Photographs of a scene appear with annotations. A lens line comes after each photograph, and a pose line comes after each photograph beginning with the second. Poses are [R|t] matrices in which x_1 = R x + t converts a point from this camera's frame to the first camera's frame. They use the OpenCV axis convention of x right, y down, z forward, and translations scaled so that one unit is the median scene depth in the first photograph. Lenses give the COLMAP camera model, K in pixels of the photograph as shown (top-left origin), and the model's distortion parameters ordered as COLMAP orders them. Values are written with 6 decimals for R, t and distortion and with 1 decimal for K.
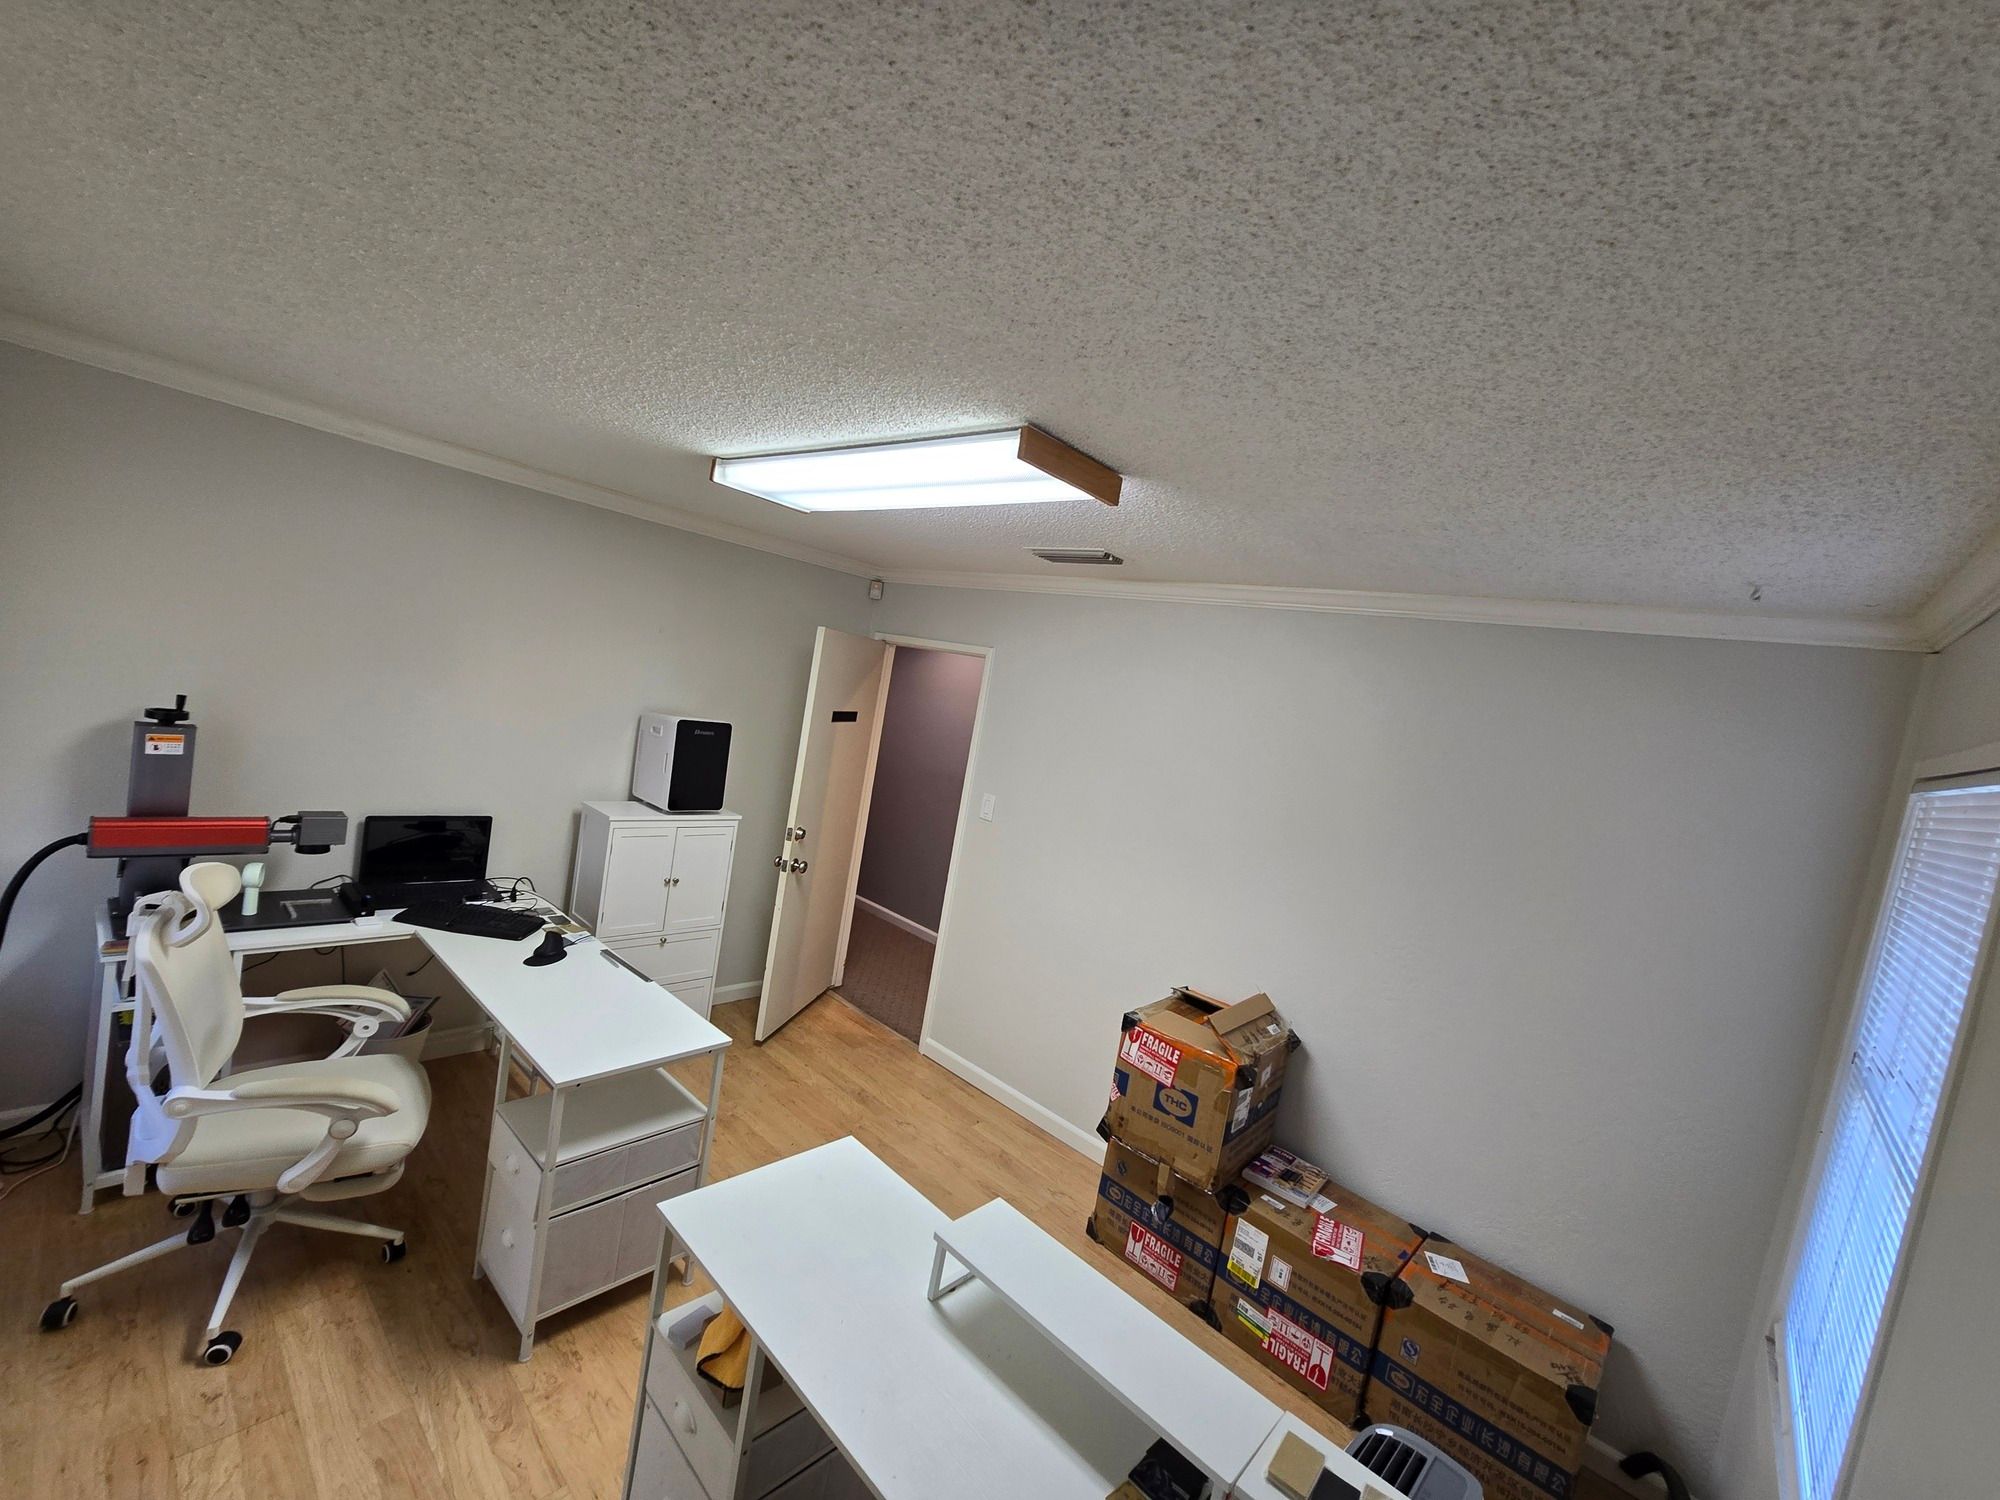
lens RADIAL K [[814.7, 0, 1005.3], [0, 814.7, 754.1], [0, 0, 1]] dist [-0.002014, -0.001014]
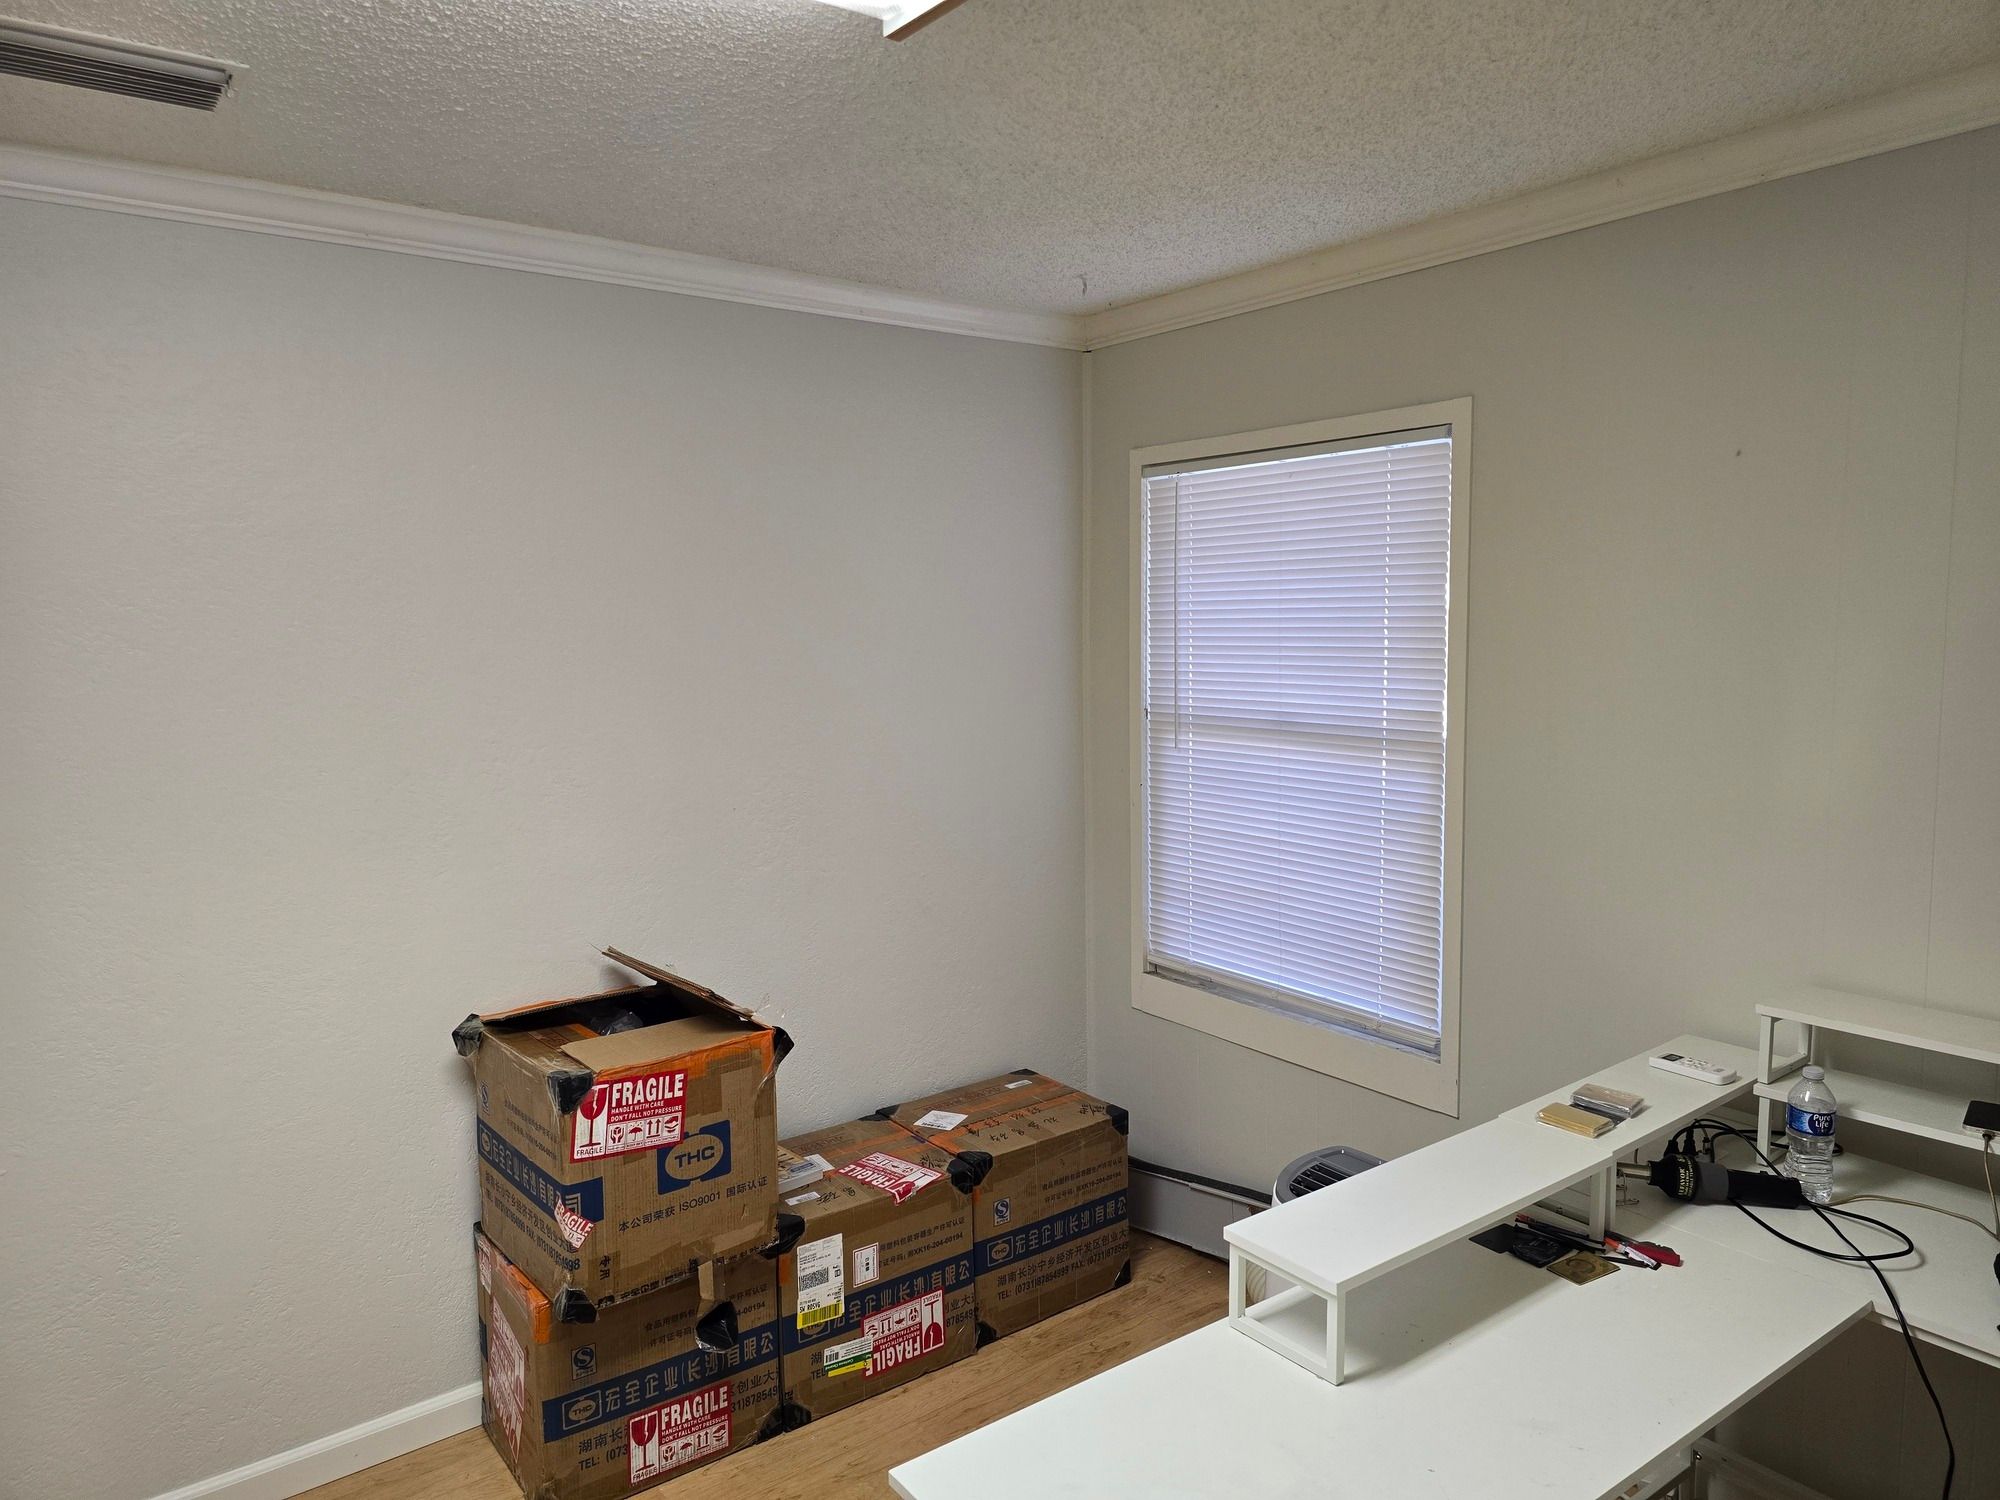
lens RADIAL K [[1336.1, 0, 1021.3], [0, 1336.1, 756.1], [0, 0, 1]] dist [0.054442, -0.047624]
pose [[0.169694, -0.277940, 0.945491, -0.572728], [0.122592, 0.957907, 0.259588, -0.060267], [-0.977842, 0.071860, 0.196624, 0.572482]]
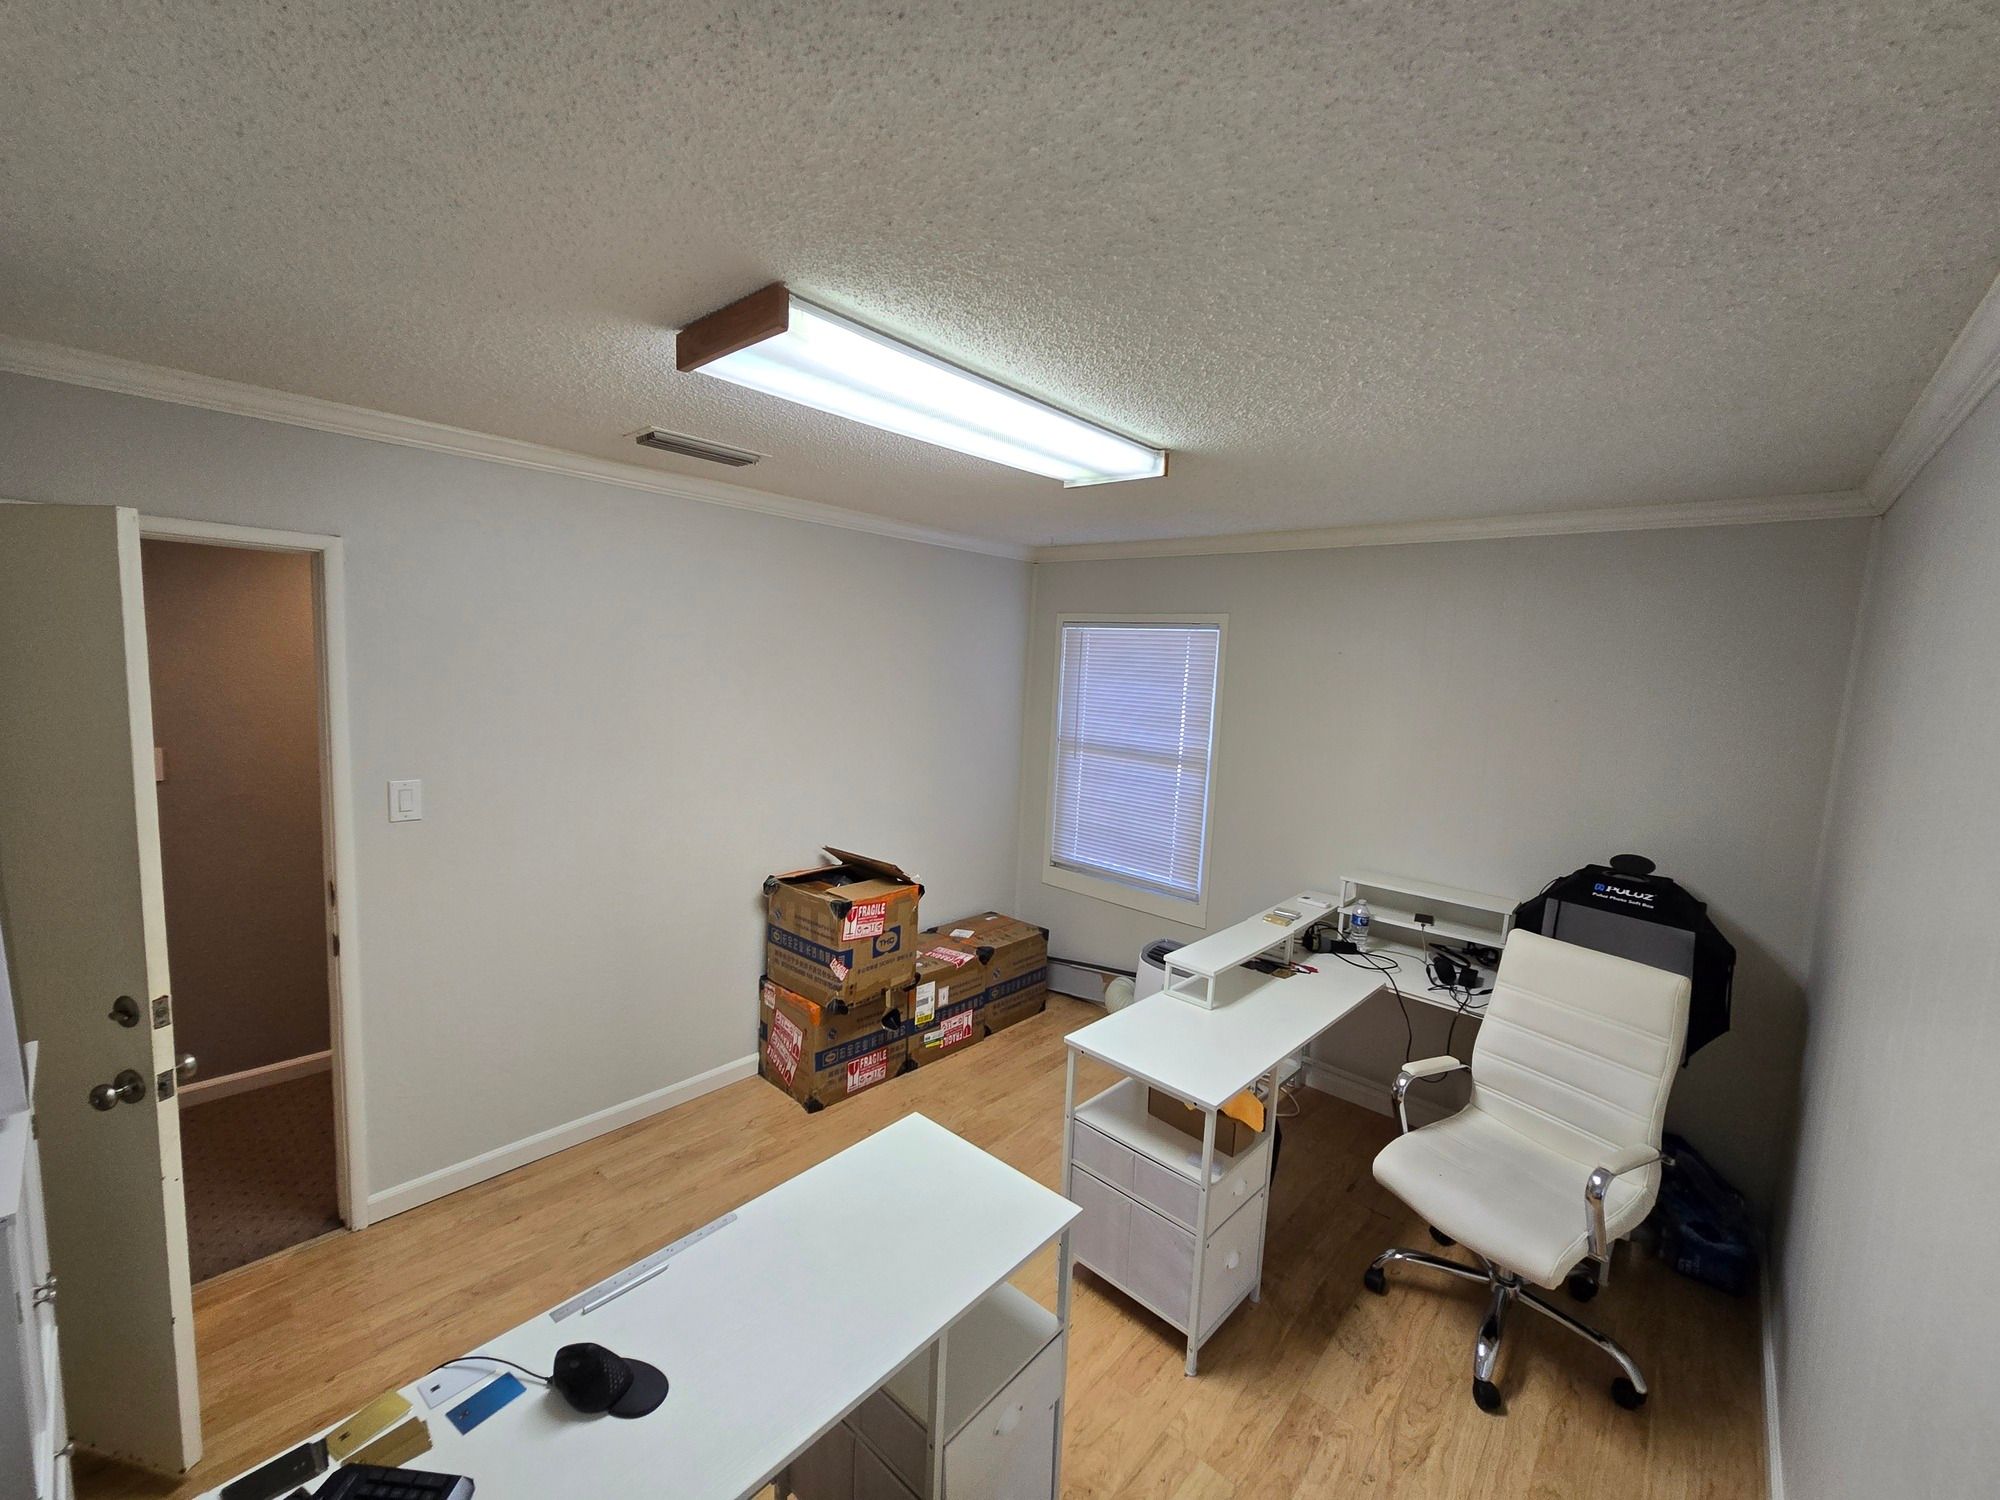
lens RADIAL K [[814.7, 0, 1002.0], [0, 814.7, 748.5], [0, 0, 1]] dist [-0.002014, -0.001014]
pose [[0.012076, -0.278185, 0.960452, -0.909090], [0.033134, 0.960106, 0.277668, -0.197178], [-0.999378, 0.028470, 0.020811, 0.794918]]
